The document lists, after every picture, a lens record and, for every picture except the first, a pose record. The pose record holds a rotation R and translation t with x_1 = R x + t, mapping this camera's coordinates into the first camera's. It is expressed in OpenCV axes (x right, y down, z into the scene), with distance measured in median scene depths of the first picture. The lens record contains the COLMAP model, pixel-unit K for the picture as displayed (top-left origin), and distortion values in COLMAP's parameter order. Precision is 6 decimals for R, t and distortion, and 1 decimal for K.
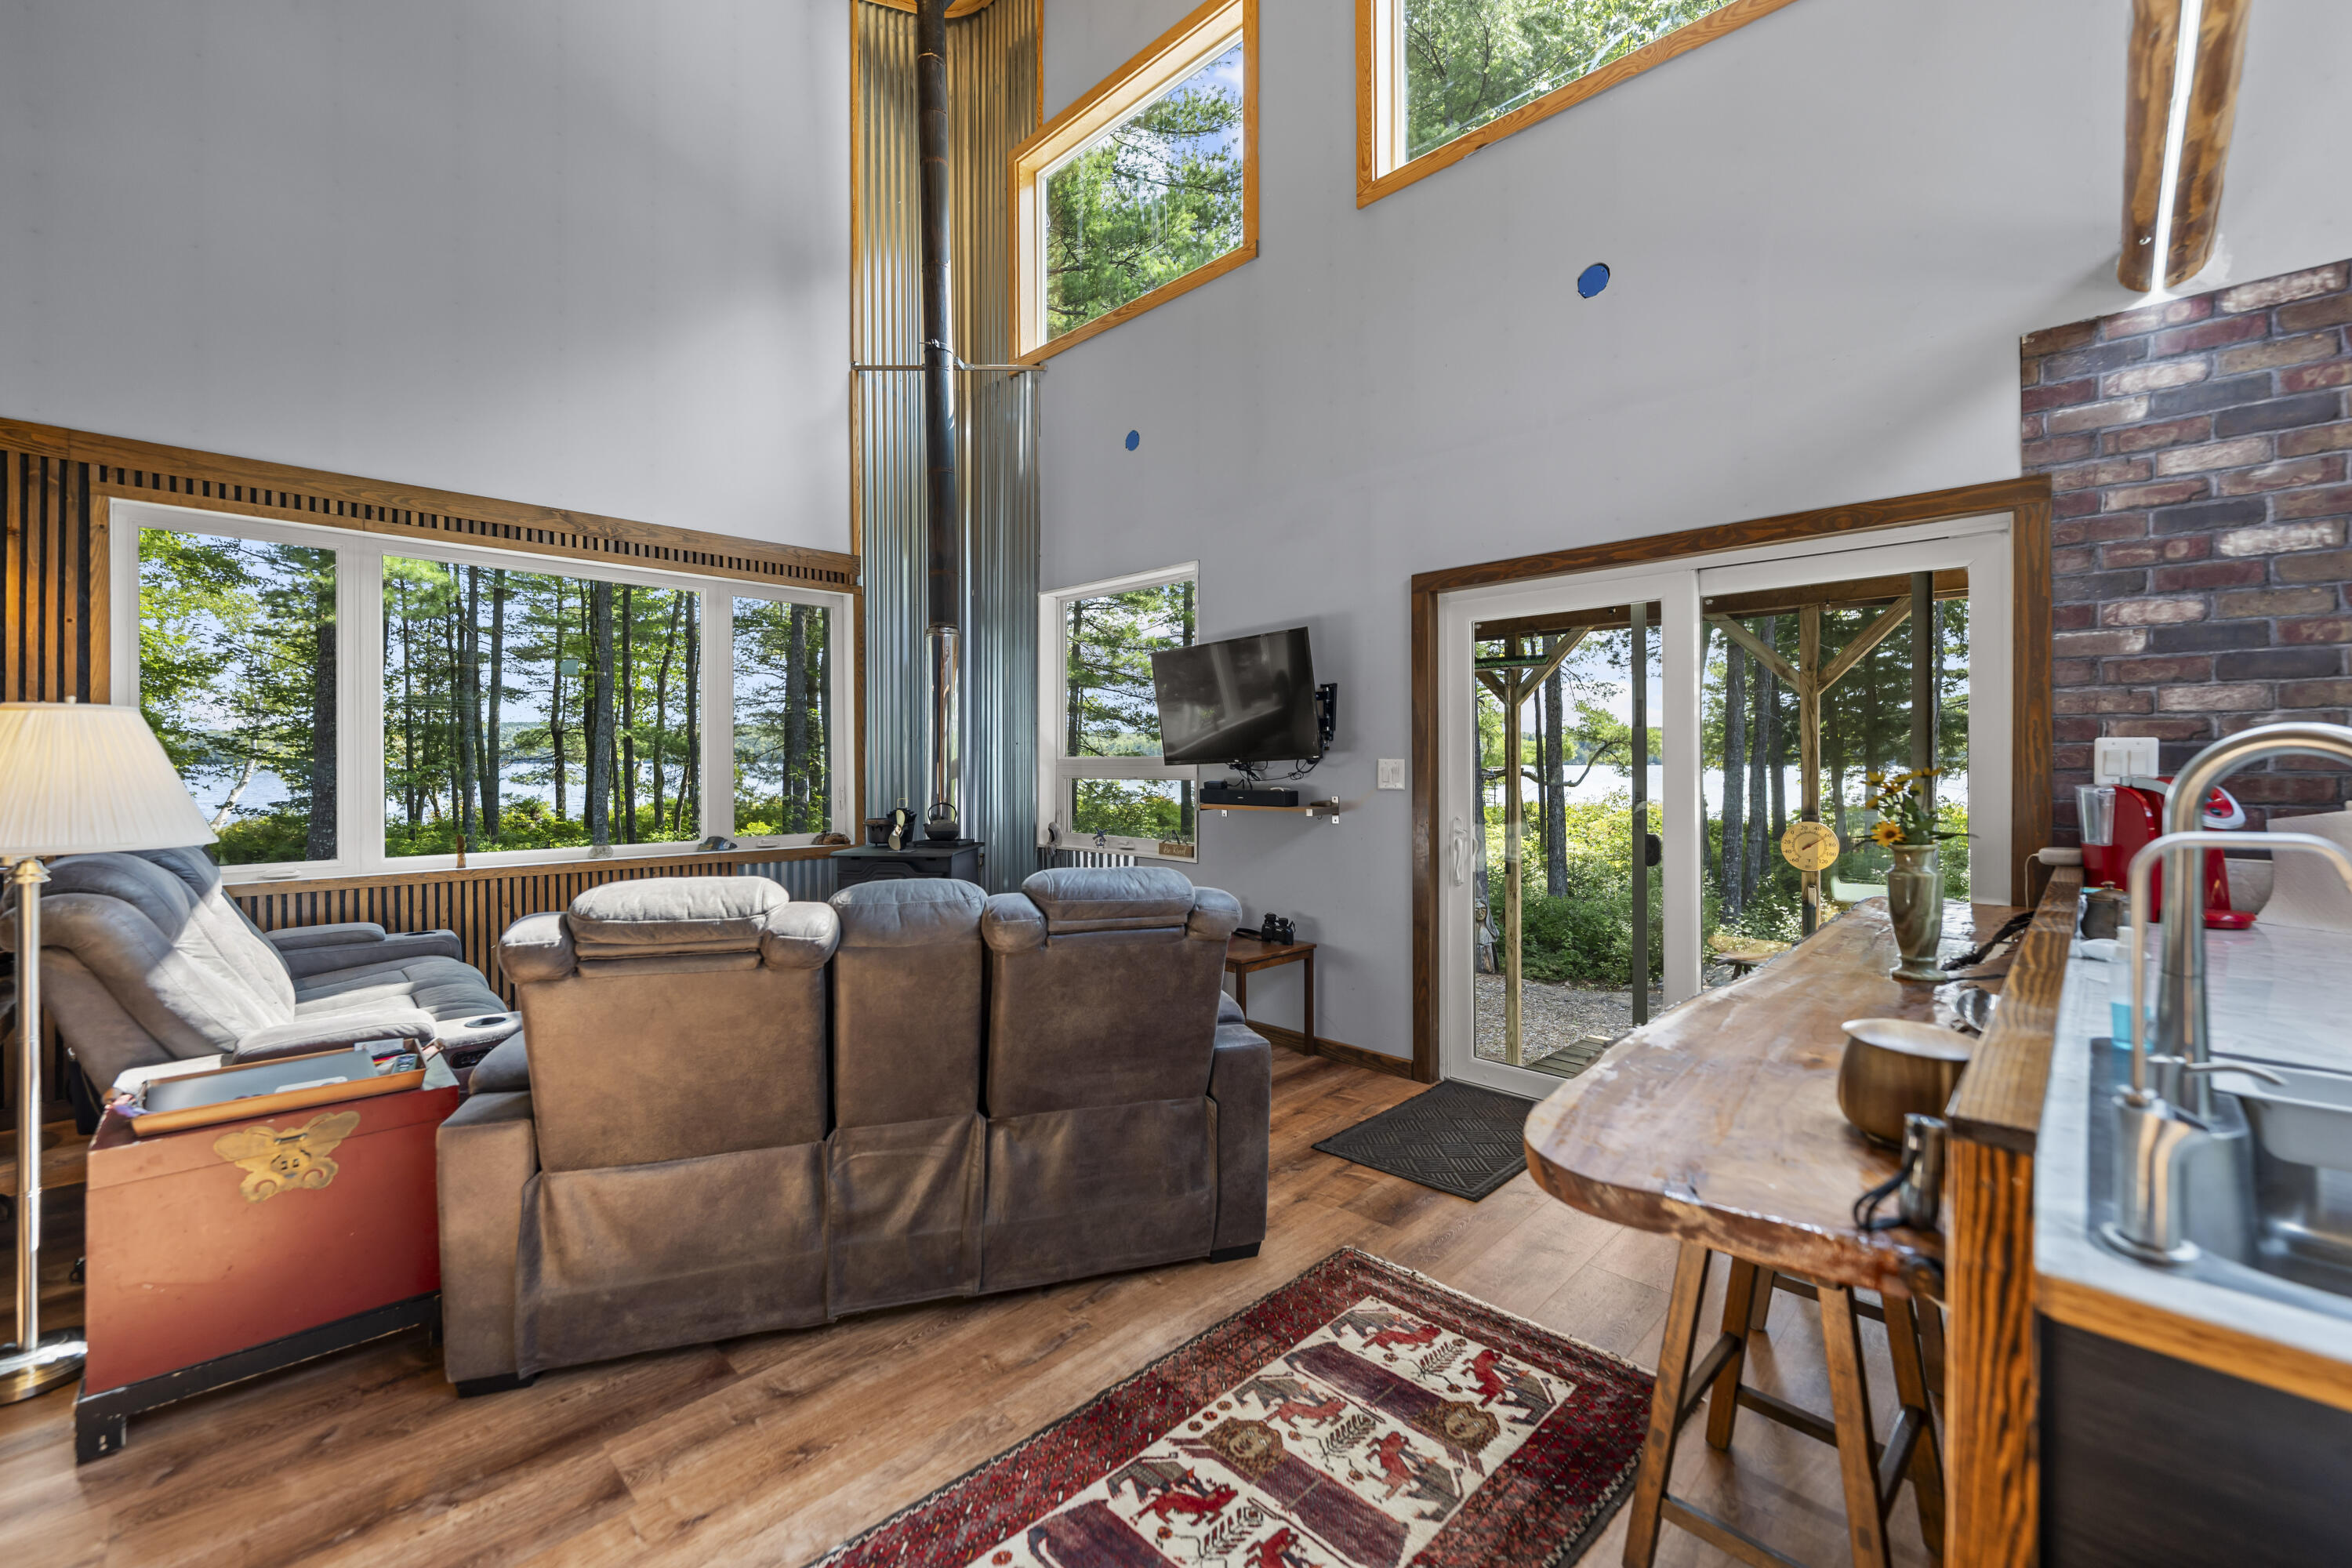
lens RADIAL K [[956.3, 0, 1175.3], [0, 956.3, 768.6], [0, 0, 1]] dist [-0.001537, -0.000107]
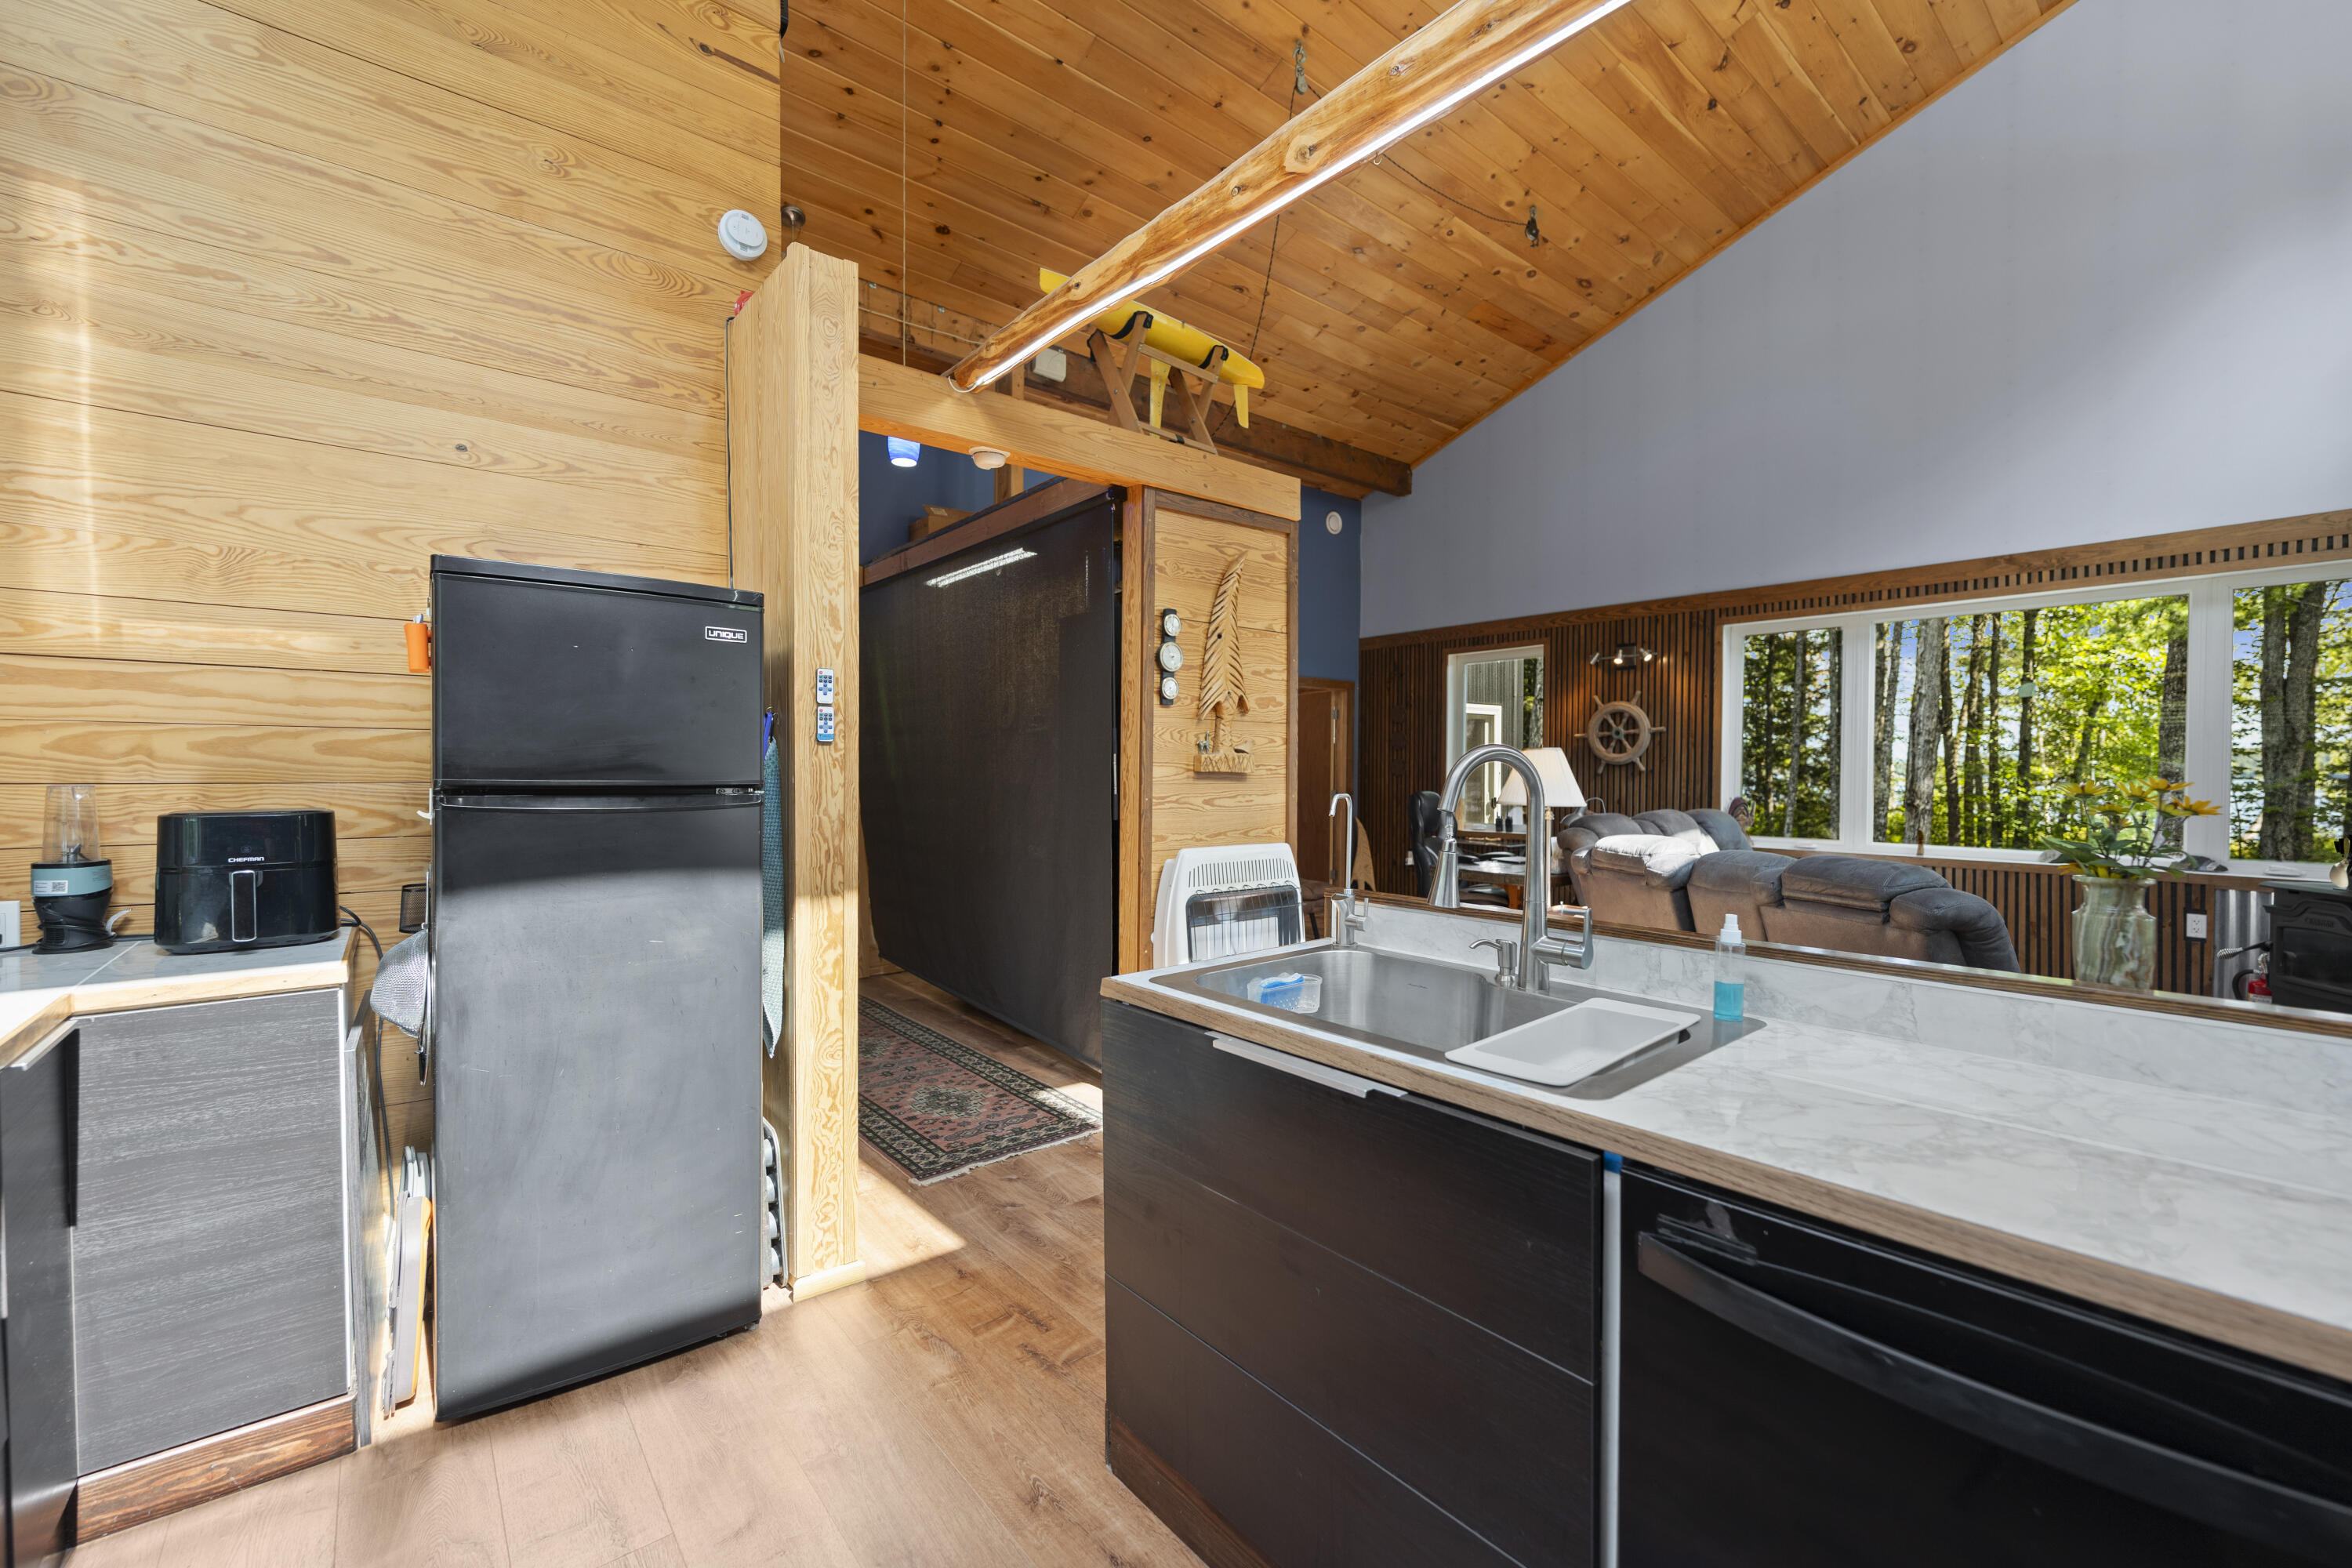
lens RADIAL K [[956.3, 0, 1175.3], [0, 956.3, 779.1], [0, 0, 1]] dist [-0.001537, -0.000107]
pose [[-0.103594, 0.014960, -0.994507, 0.645025], [-0.009073, 0.999831, 0.015985, -0.010509], [0.994578, 0.010679, -0.103441, 0.129970]]
